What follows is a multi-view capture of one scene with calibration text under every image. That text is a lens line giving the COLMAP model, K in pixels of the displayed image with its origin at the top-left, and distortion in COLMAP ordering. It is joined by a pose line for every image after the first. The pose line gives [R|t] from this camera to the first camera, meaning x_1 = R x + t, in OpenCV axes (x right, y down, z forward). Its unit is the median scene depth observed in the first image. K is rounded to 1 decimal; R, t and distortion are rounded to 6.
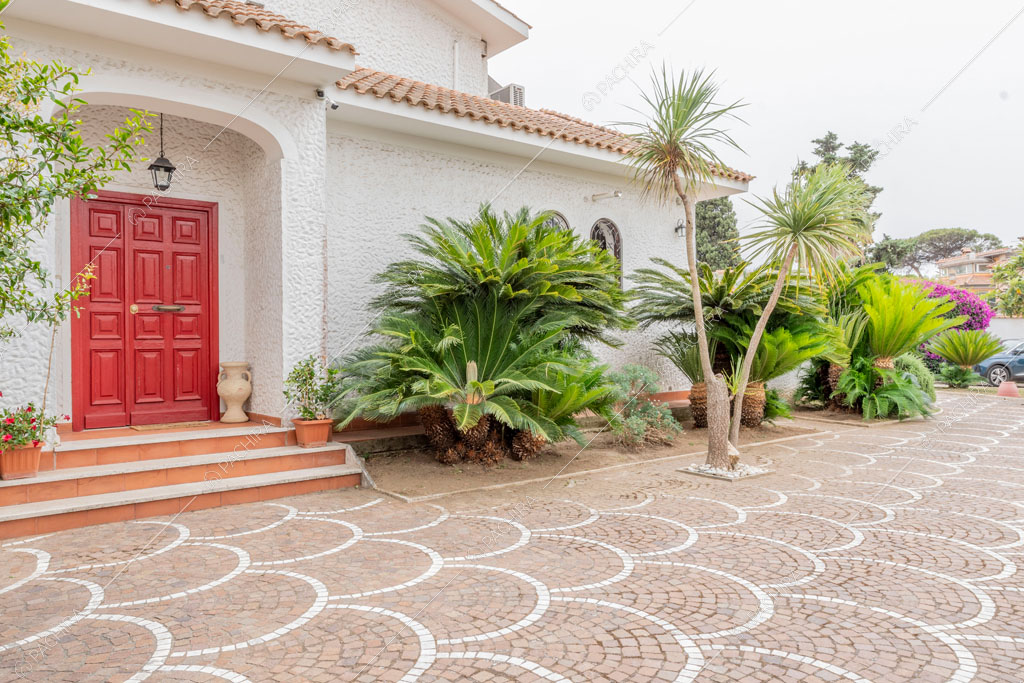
lens RADIAL K [[724.5, 0, 514.4], [0, 724.5, 341.3], [0, 0, 1]] dist [0.017384, -0.013749]
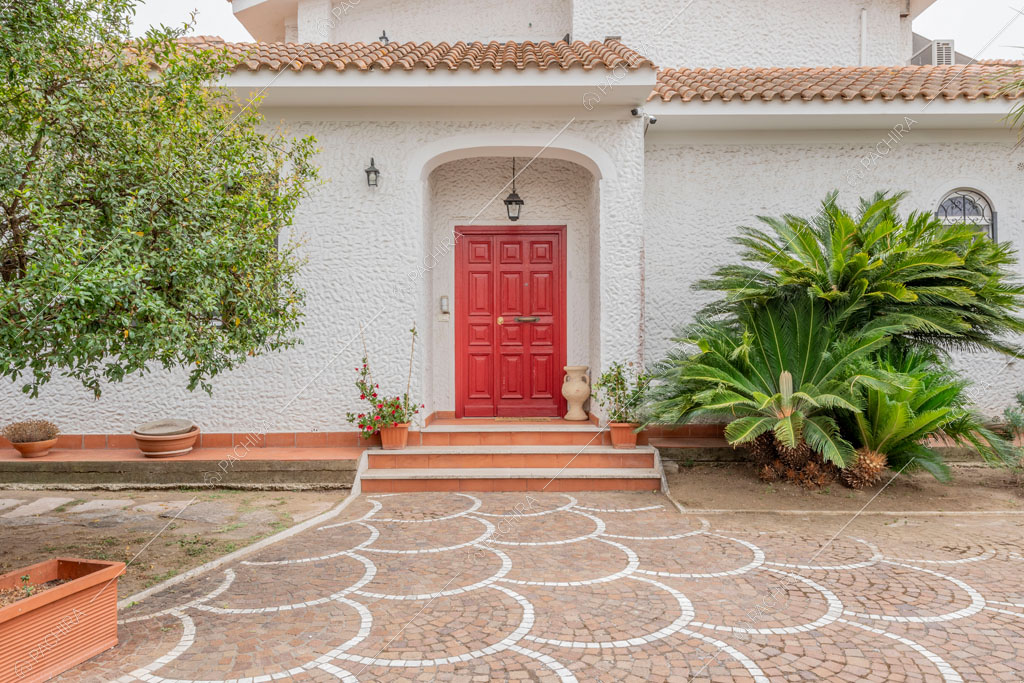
lens RADIAL K [[724.5, 0, 514.6], [0, 724.5, 340.9], [0, 0, 1]] dist [0.017384, -0.013749]
pose [[0.773987, 0.000265, -0.633201, 0.267717], [-0.004018, 0.999982, -0.004492, -0.005376], [0.633188, 0.006021, 0.773974, 0.082512]]
